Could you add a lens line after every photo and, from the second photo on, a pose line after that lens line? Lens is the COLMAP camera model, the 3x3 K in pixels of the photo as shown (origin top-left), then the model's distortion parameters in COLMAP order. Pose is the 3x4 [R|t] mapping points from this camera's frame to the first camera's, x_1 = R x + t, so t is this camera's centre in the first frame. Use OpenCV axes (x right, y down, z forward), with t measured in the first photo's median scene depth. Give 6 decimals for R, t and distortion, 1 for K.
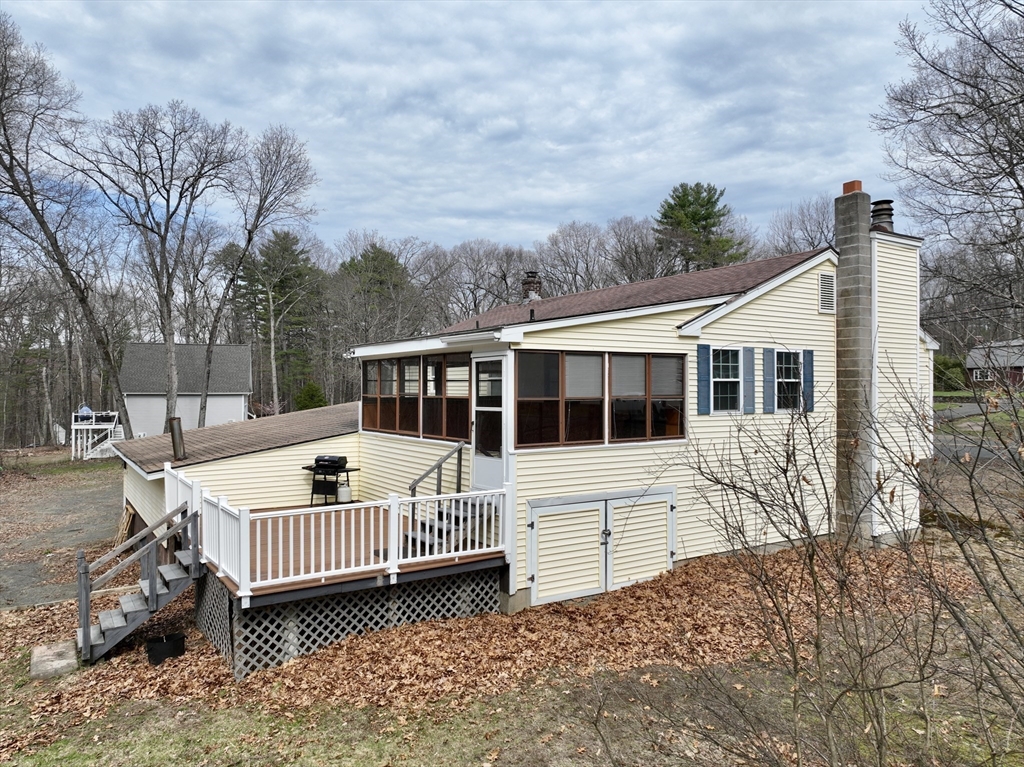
lens RADIAL K [[717.3, 0, 512.0], [0, 717.3, 383.5], [0, 0, 1]] dist [0.000439, 0.015459]
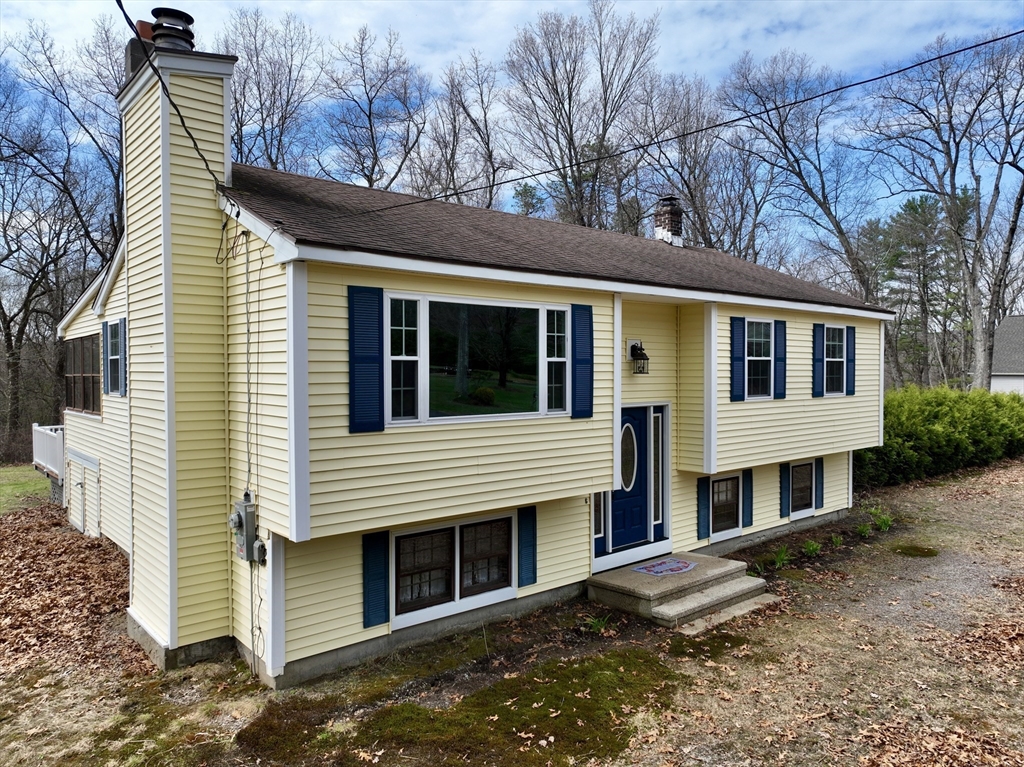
lens RADIAL K [[717.3, 0, 512.0], [0, 717.3, 383.5], [0, 0, 1]] dist [0.000439, 0.015459]
pose [[0.132954, 0.021397, -0.990891, 1.101855], [0.006610, 0.999726, 0.022474, 0.009076], [0.991100, -0.009538, 0.132777, 1.213380]]
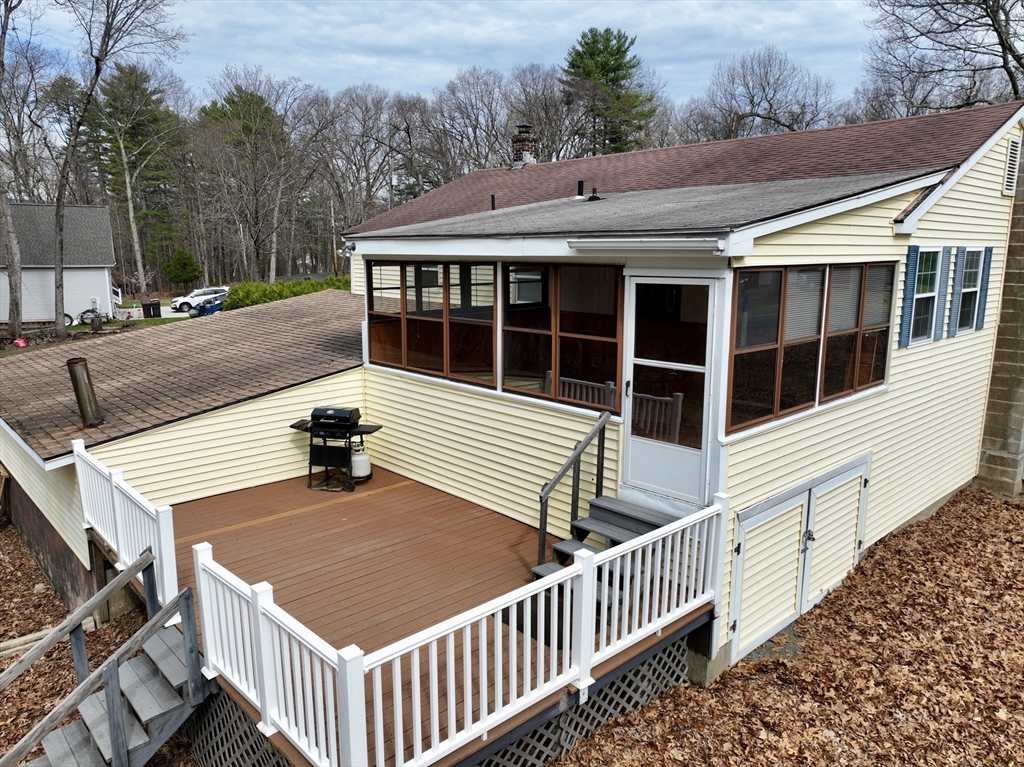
lens RADIAL K [[717.3, 0, 512.0], [0, 717.3, 383.5], [0, 0, 1]] dist [0.000439, 0.015459]
pose [[0.986115, -0.029791, 0.163372, -0.192378], [-0.001680, 0.981938, 0.189195, -0.046416], [-0.166058, -0.186843, 0.968253, 0.321636]]
